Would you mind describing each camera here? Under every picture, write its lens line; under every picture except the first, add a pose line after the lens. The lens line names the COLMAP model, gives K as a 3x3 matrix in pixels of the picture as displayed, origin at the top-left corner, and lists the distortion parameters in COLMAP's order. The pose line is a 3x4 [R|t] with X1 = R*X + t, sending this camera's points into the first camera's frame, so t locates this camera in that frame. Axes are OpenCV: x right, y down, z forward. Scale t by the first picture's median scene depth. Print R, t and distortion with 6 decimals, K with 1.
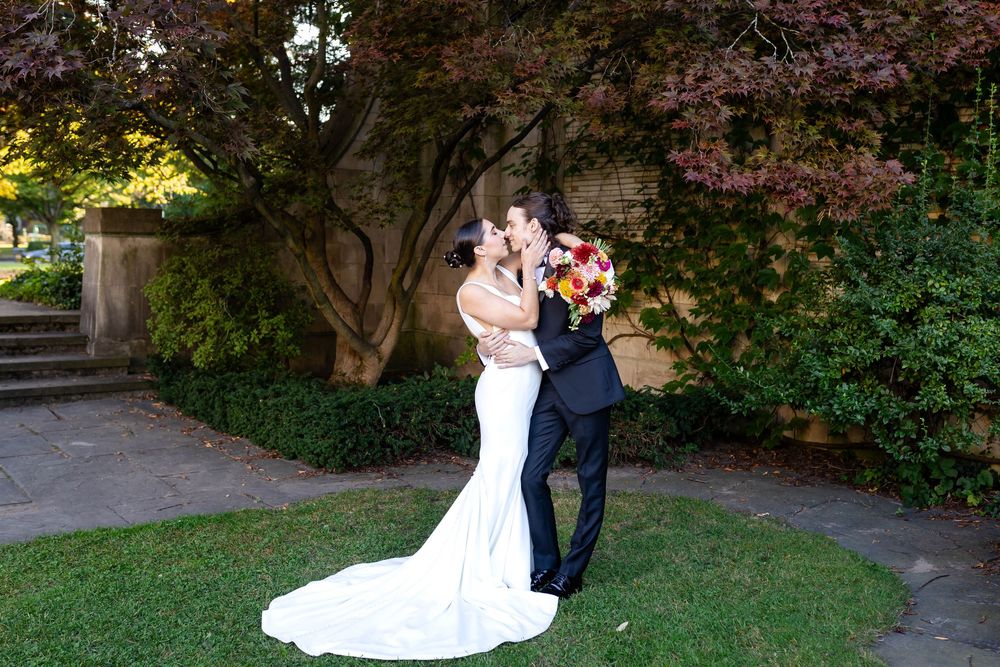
lens RADIAL K [[1008.9, 0, 500.0], [0, 1008.9, 333.5], [0, 0, 1]] dist [-0.001552, 0.015051]
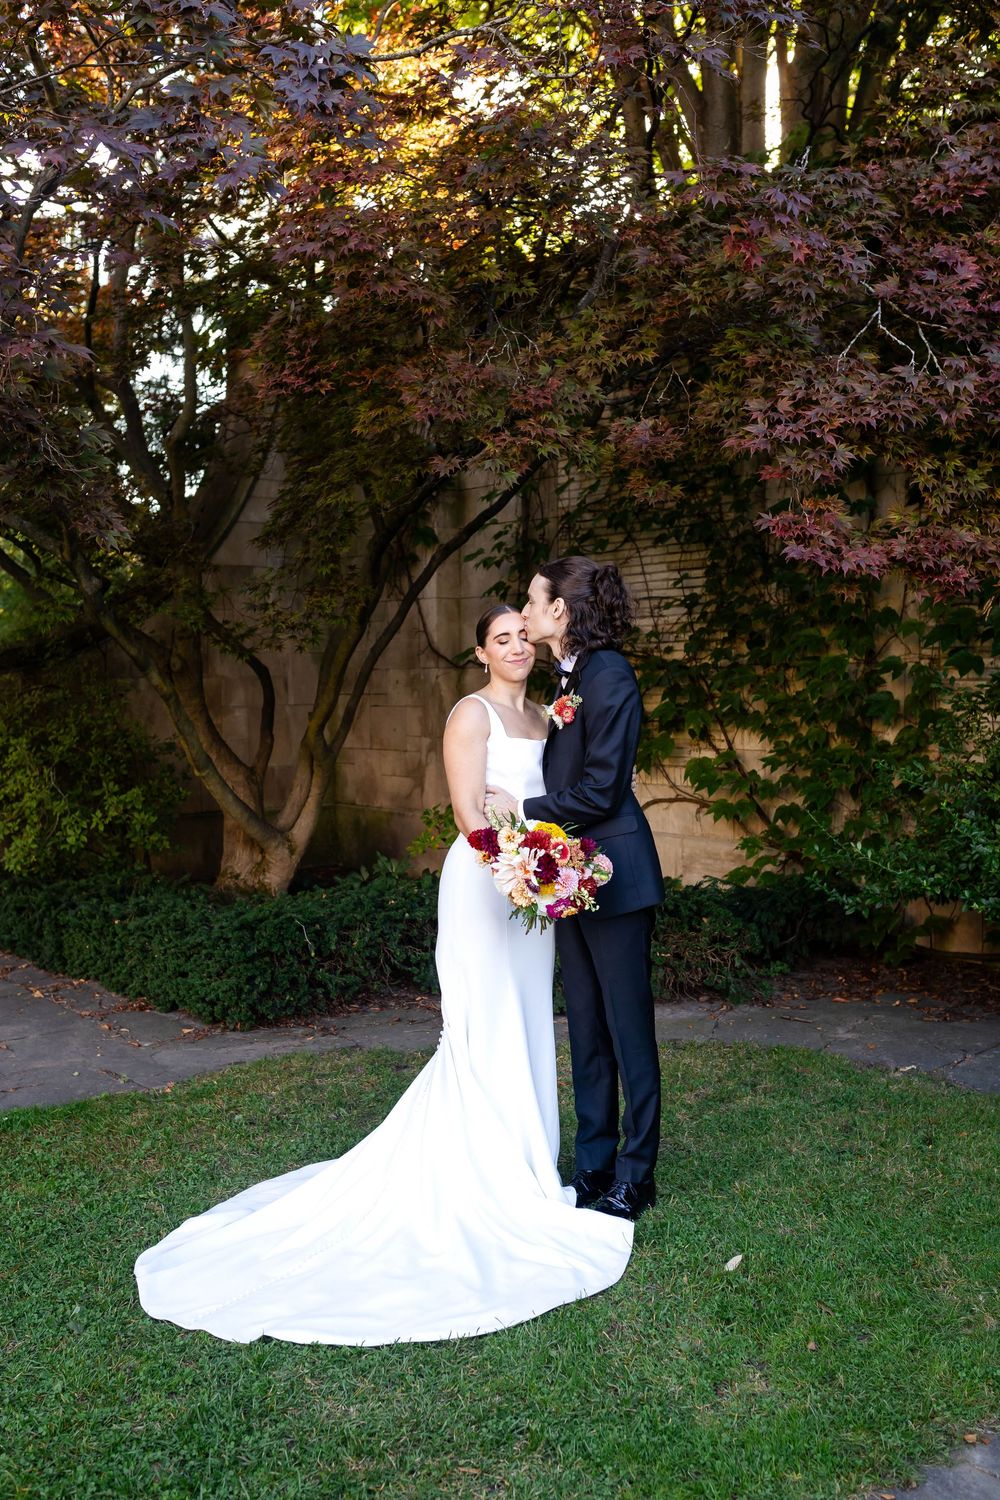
lens RADIAL K [[1492.4, 0, 486.8], [0, 1492.4, 753.4], [0, 0, 1]] dist [0.006906, 0.009857]
pose [[0.998896, -0.035144, 0.031181, -0.026934], [0.036182, 0.998788, -0.033367, -0.000974], [-0.029971, 0.034458, 0.998957, 0.032387]]
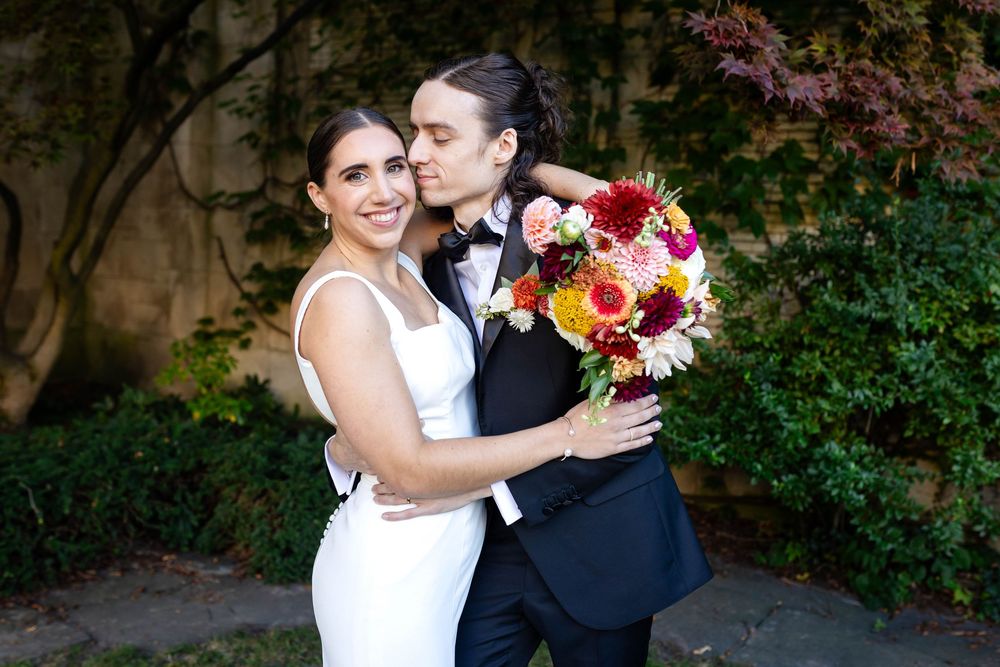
lens RADIAL K [[1008.9, 0, 500.0], [0, 1008.9, 333.5], [0, 0, 1]] dist [-0.001552, 0.015051]
pose [[0.950789, 0.000514, 0.309839, -0.043465], [-0.006656, 0.999802, 0.018768, -0.023410], [-0.309768, -0.019907, 0.950604, 0.368055]]
